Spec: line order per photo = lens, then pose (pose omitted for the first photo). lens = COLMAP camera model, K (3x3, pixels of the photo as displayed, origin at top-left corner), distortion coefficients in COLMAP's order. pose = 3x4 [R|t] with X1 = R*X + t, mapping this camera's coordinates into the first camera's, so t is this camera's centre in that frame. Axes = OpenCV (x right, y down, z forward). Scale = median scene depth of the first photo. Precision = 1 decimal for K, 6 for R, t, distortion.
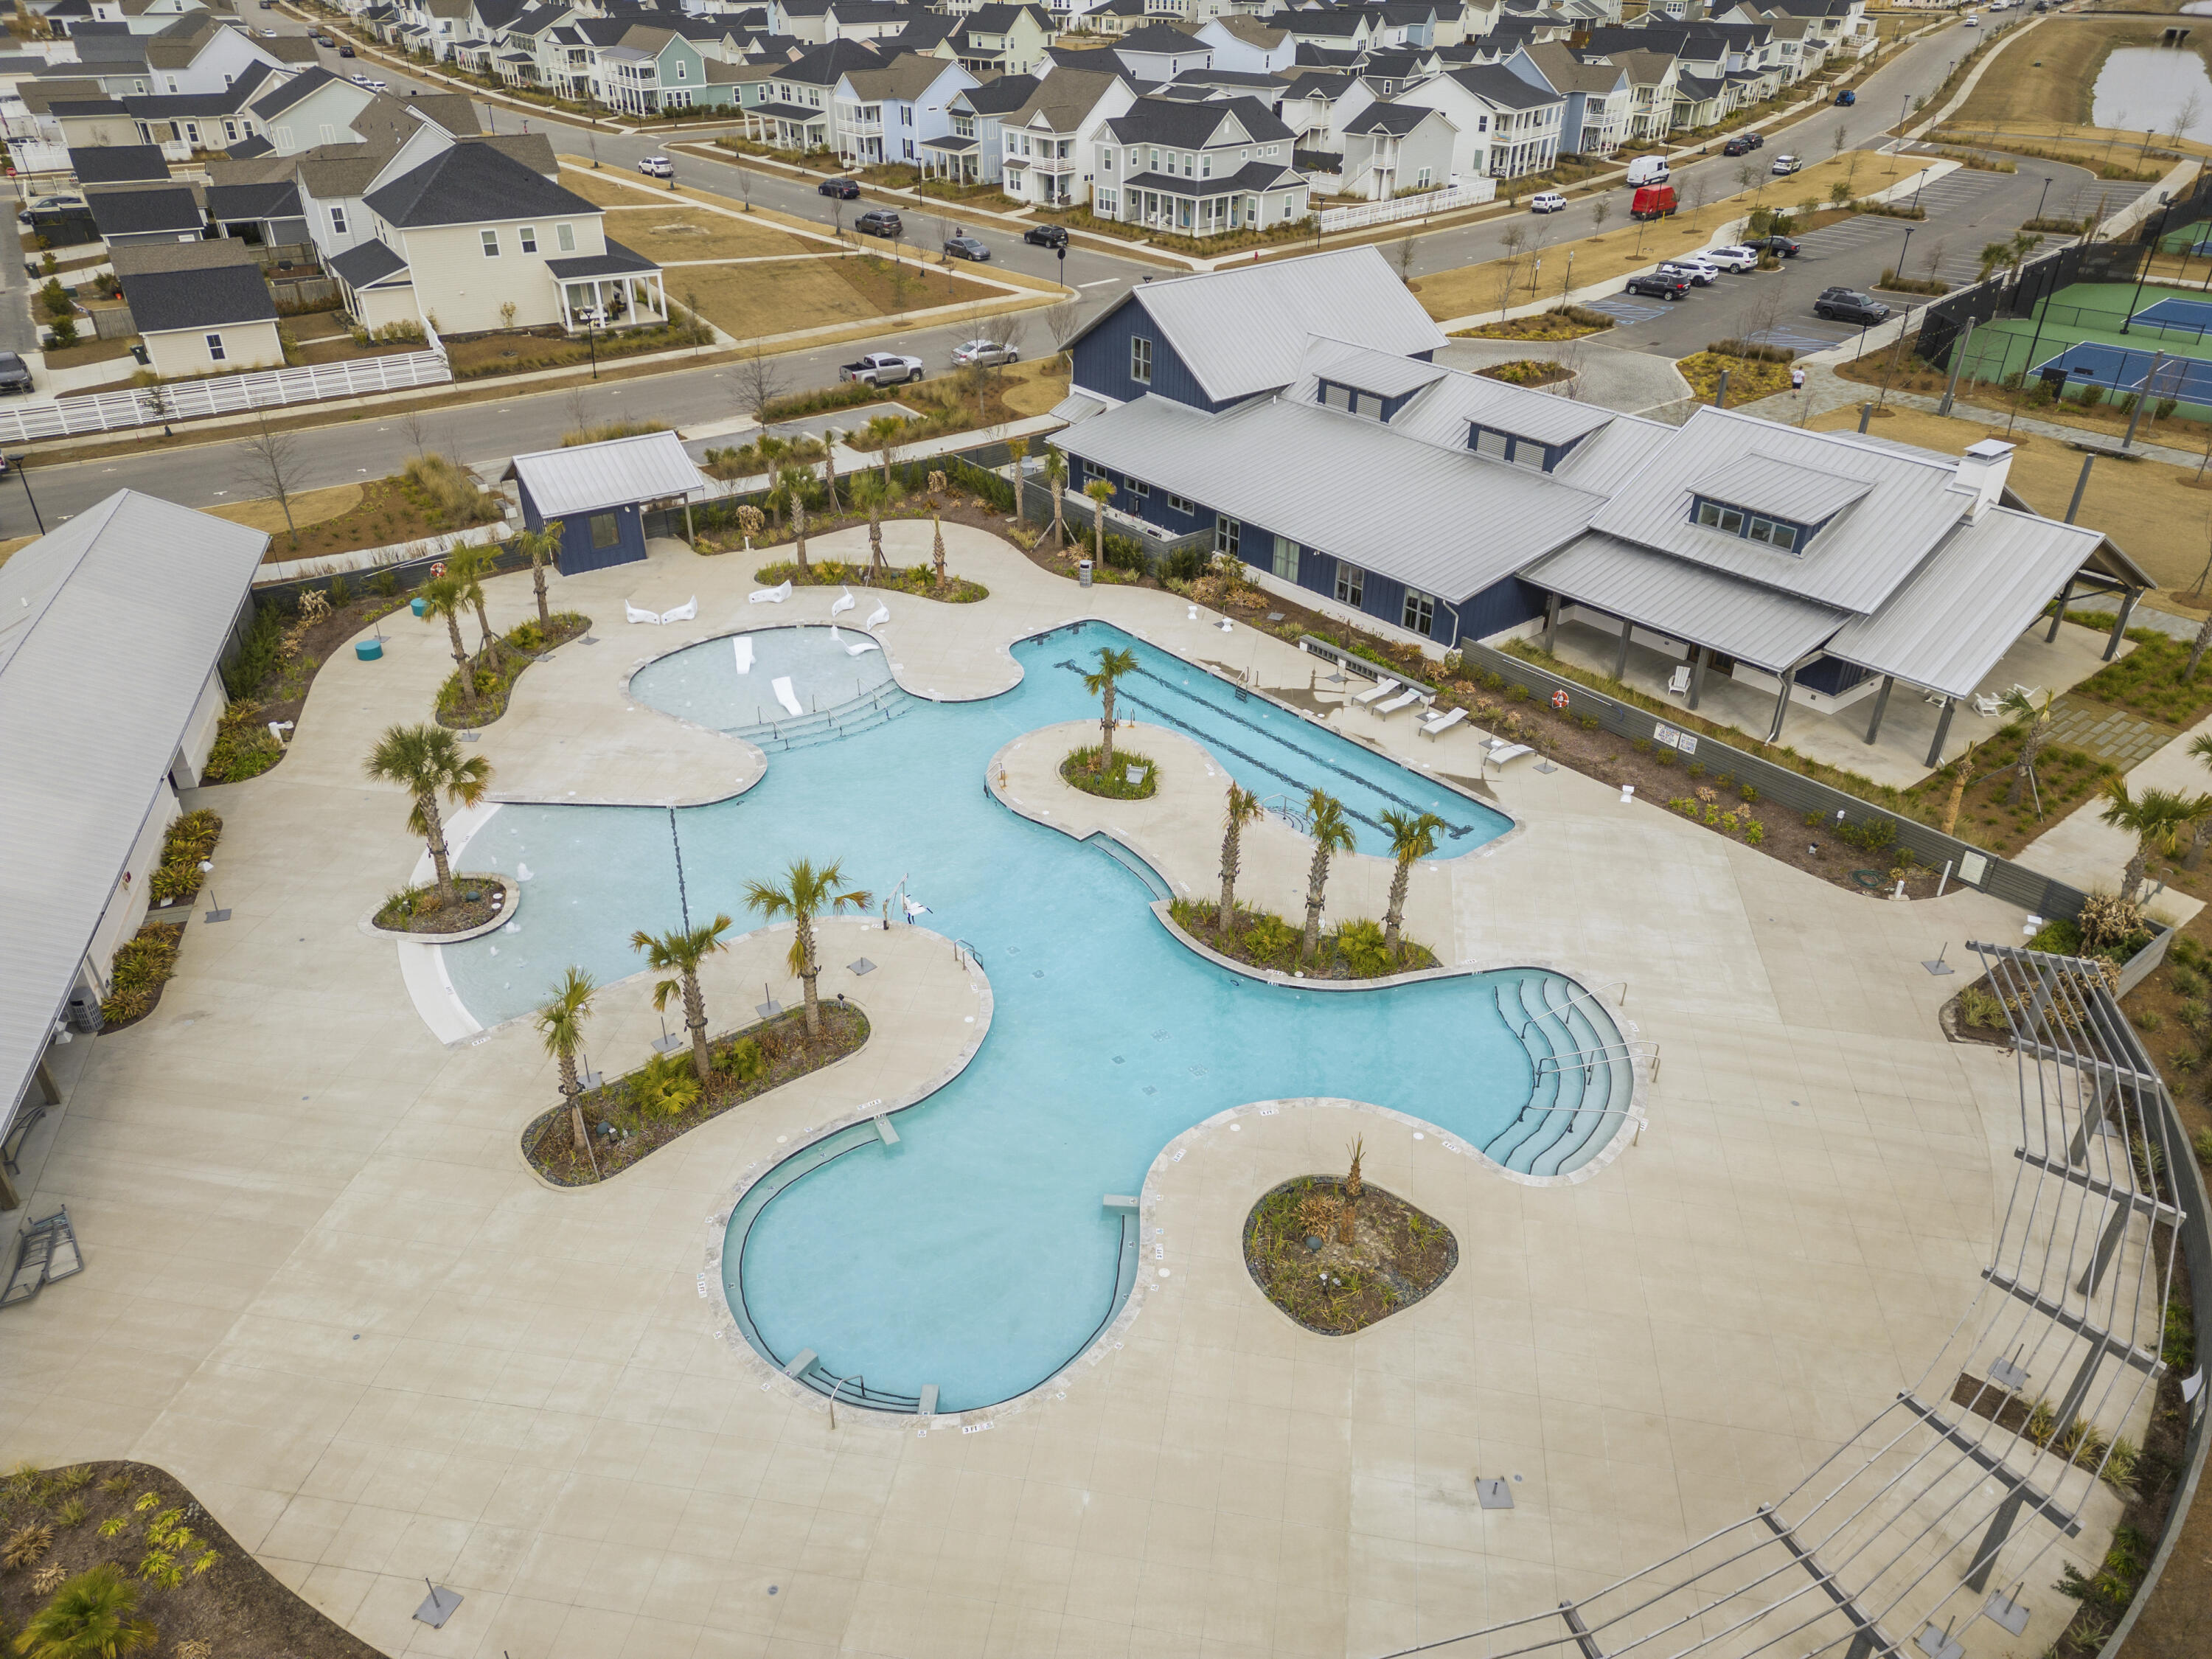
lens RADIAL K [[1530.1, 0, 1106.0], [0, 1530.1, 829.5], [0, 0, 1]] dist [0.066845, -0.070157]
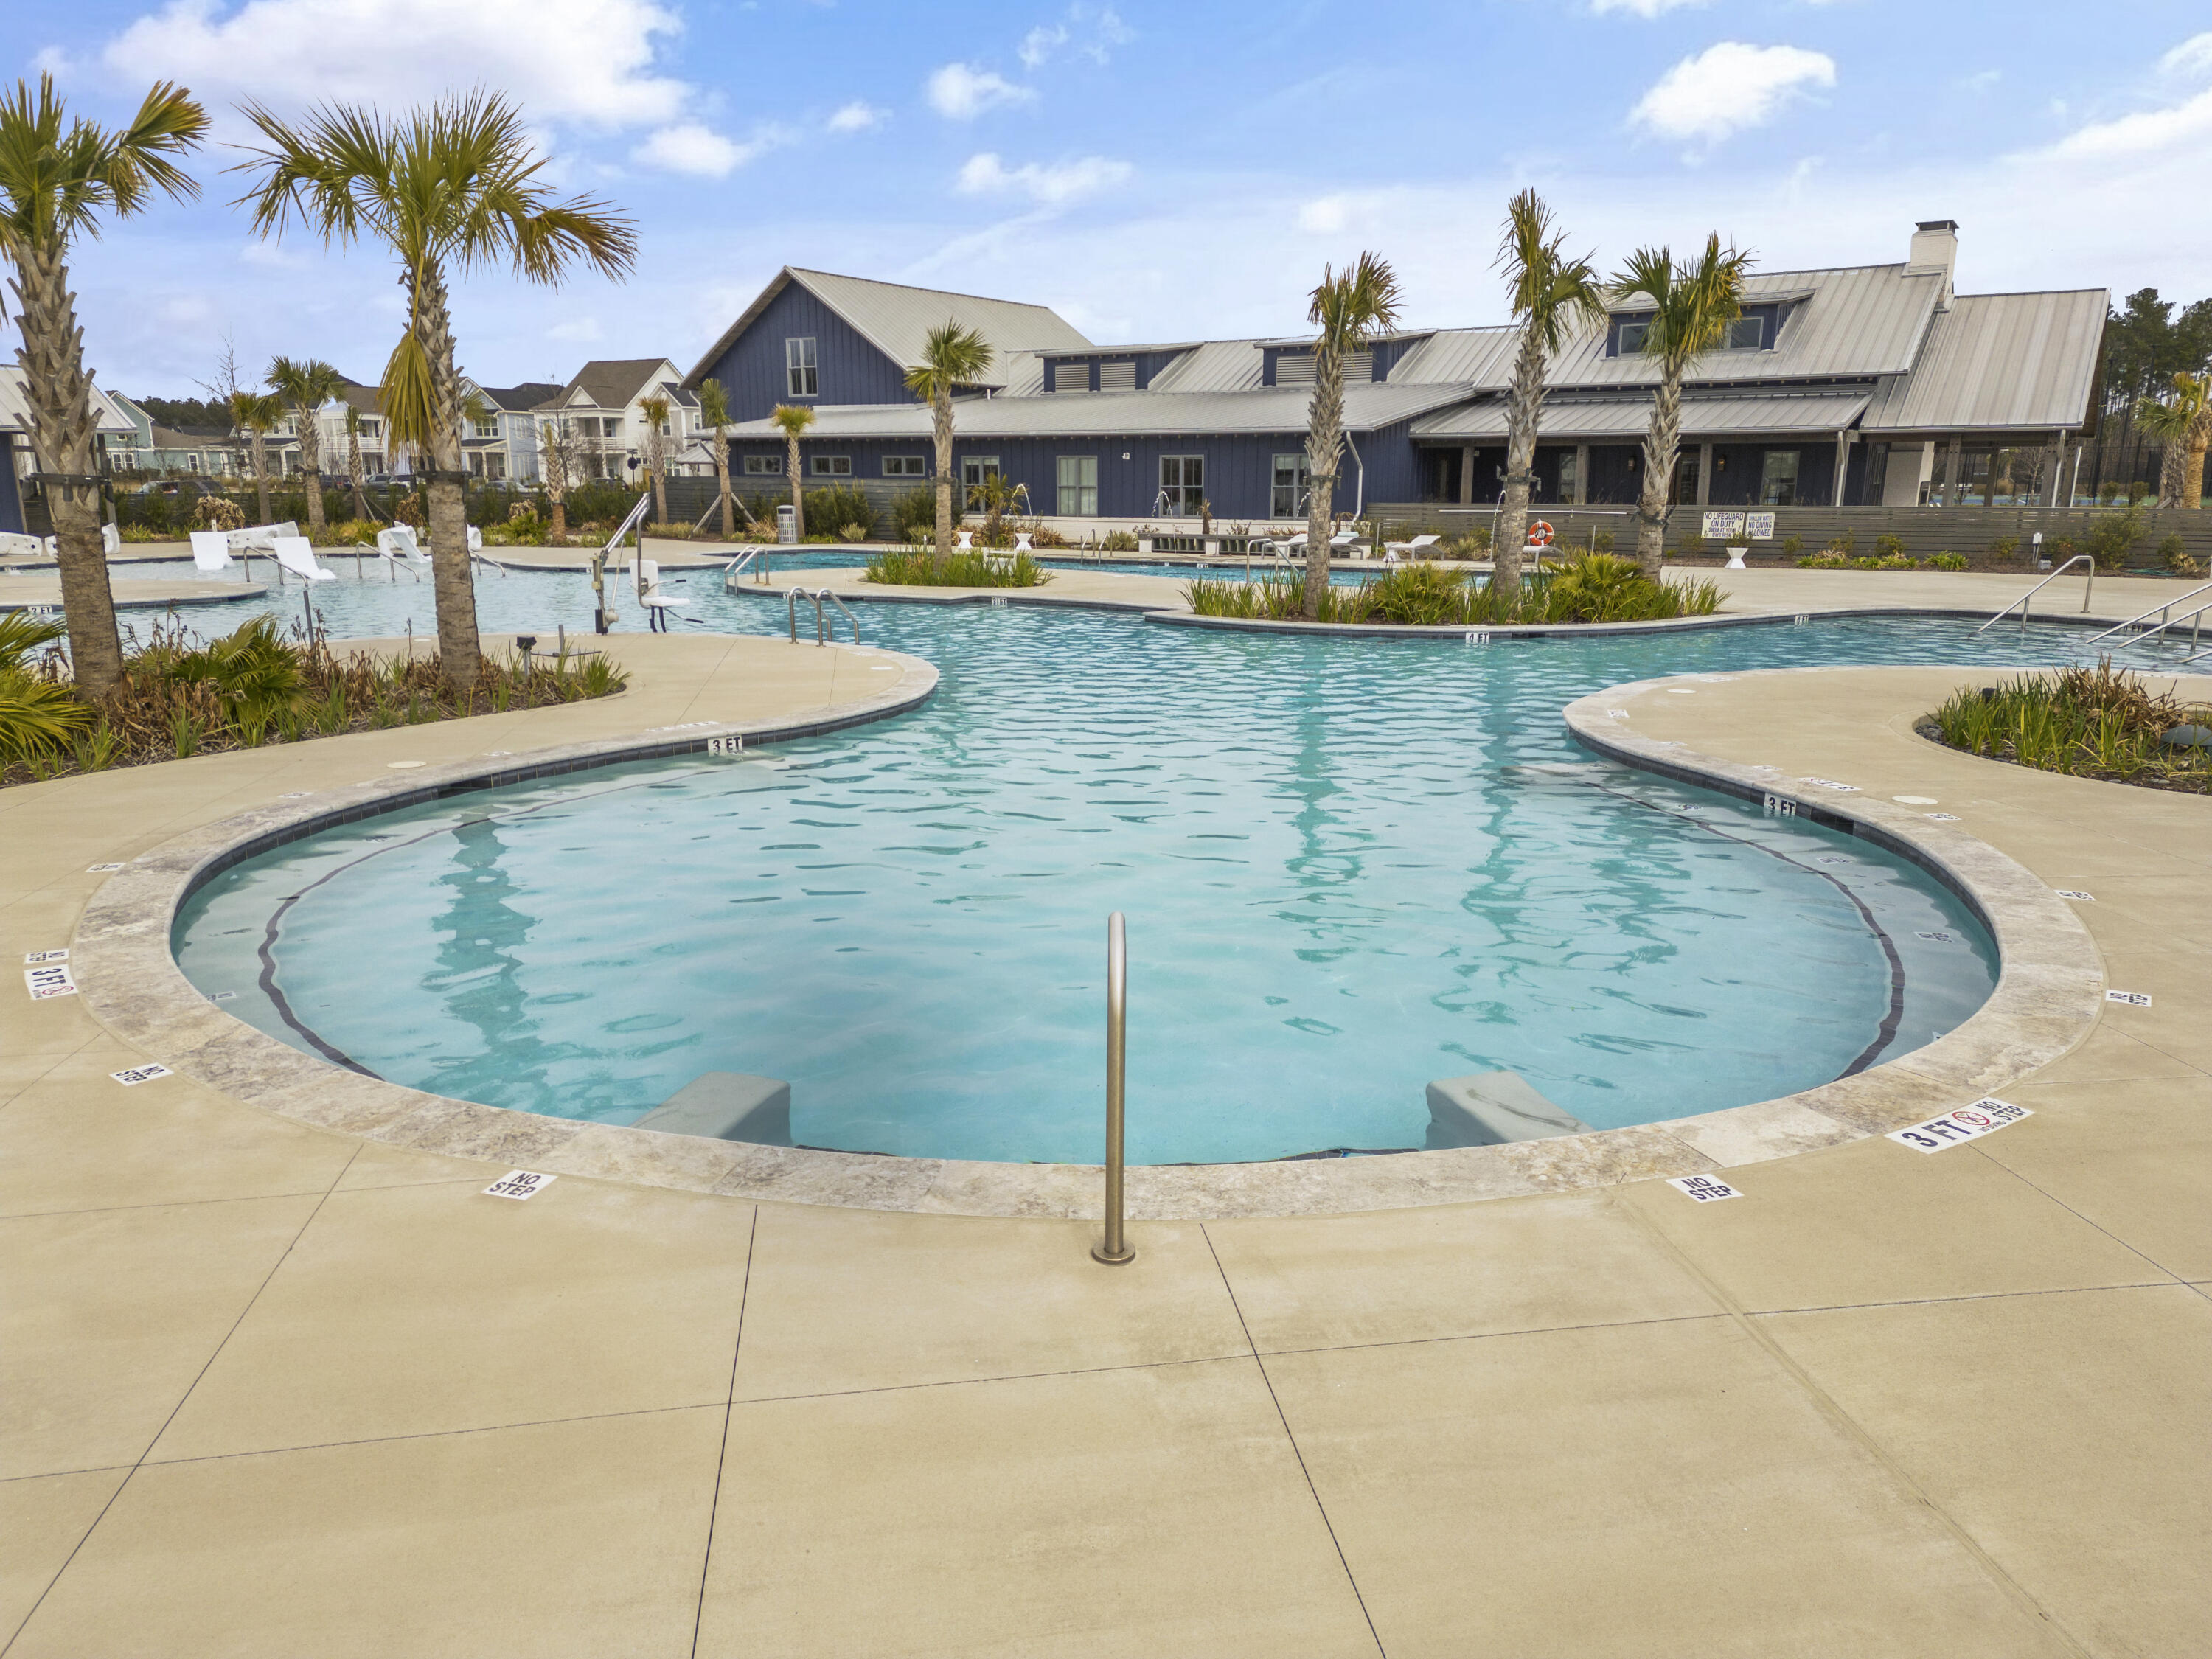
lens RADIAL K [[1530.1, 0, 1106.0], [0, 1530.1, 829.5], [0, 0, 1]] dist [0.066845, -0.070157]
pose [[0.949006, -0.049148, 0.311403, -0.089075], [0.147227, 0.942535, -0.299919, 0.175566], [-0.278768, 0.330472, 0.901708, 0.367712]]
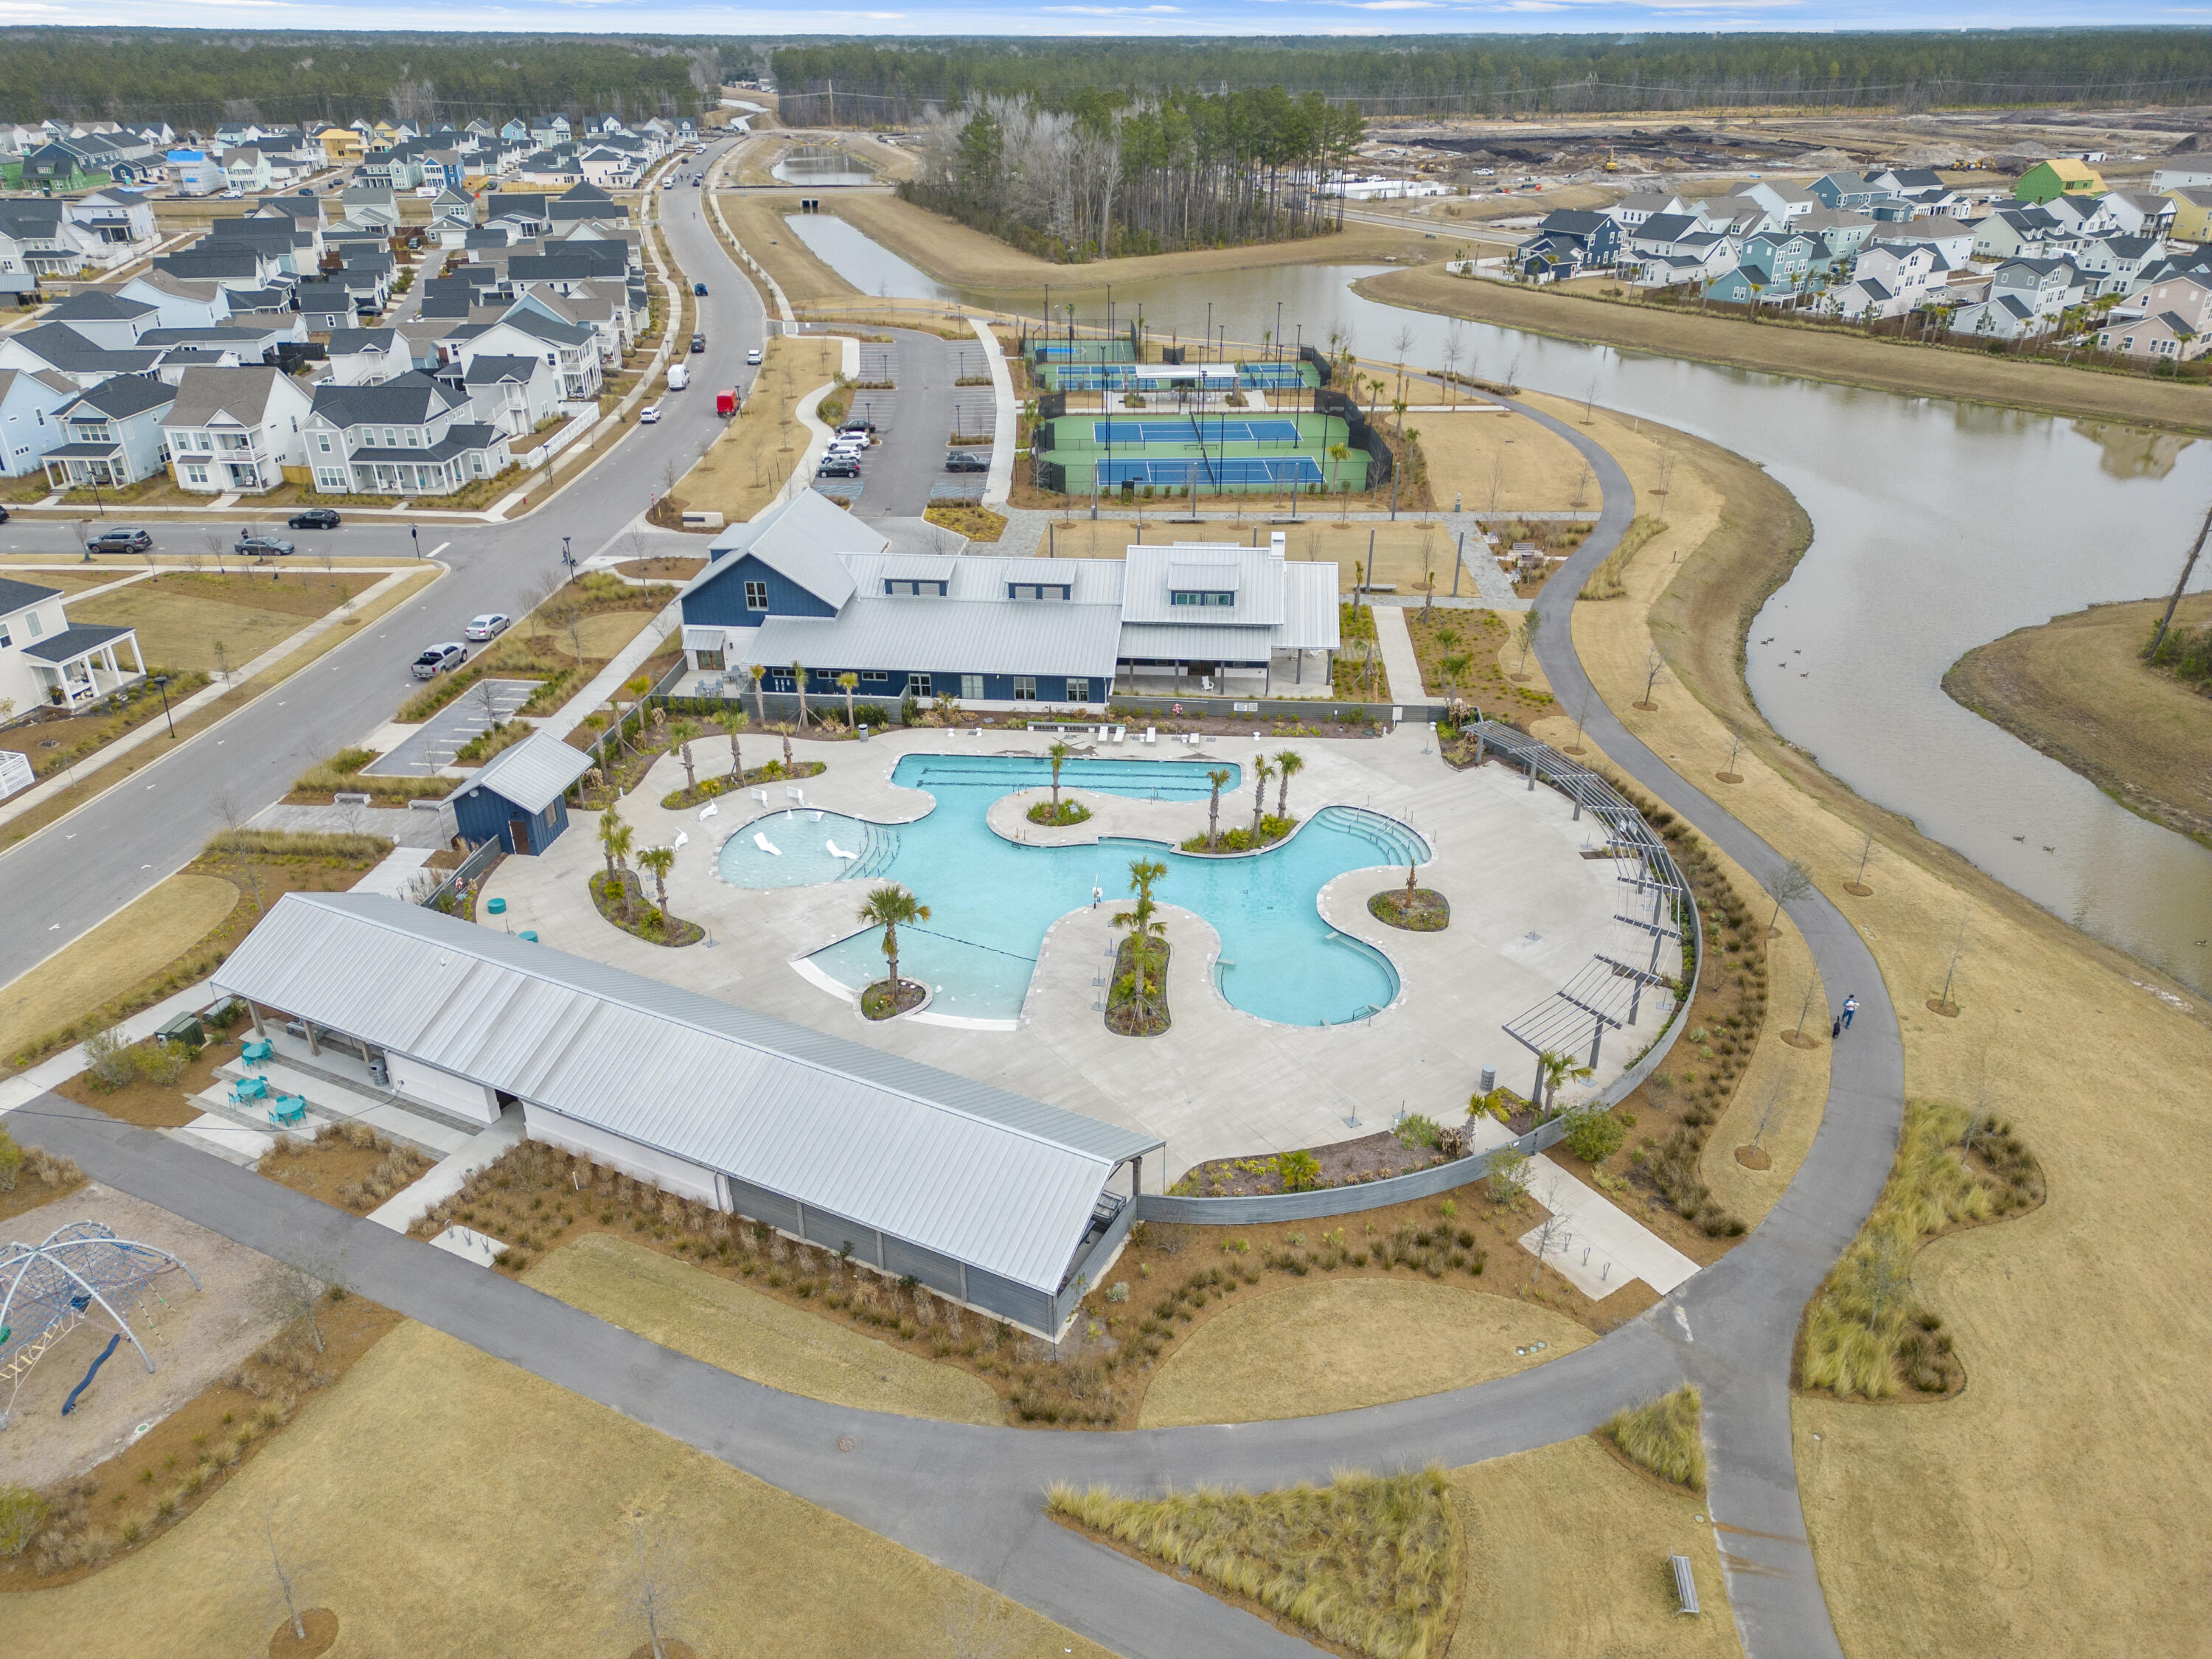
lens RADIAL K [[1530.1, 0, 1106.0], [0, 1530.1, 829.5], [0, 0, 1]] dist [0.066845, -0.070157]
pose [[0.688256, -0.333578, 0.644228, -0.789734], [0.377270, 0.923069, 0.074907, -0.094790], [-0.619654, 0.191493, 0.761157, -0.260245]]
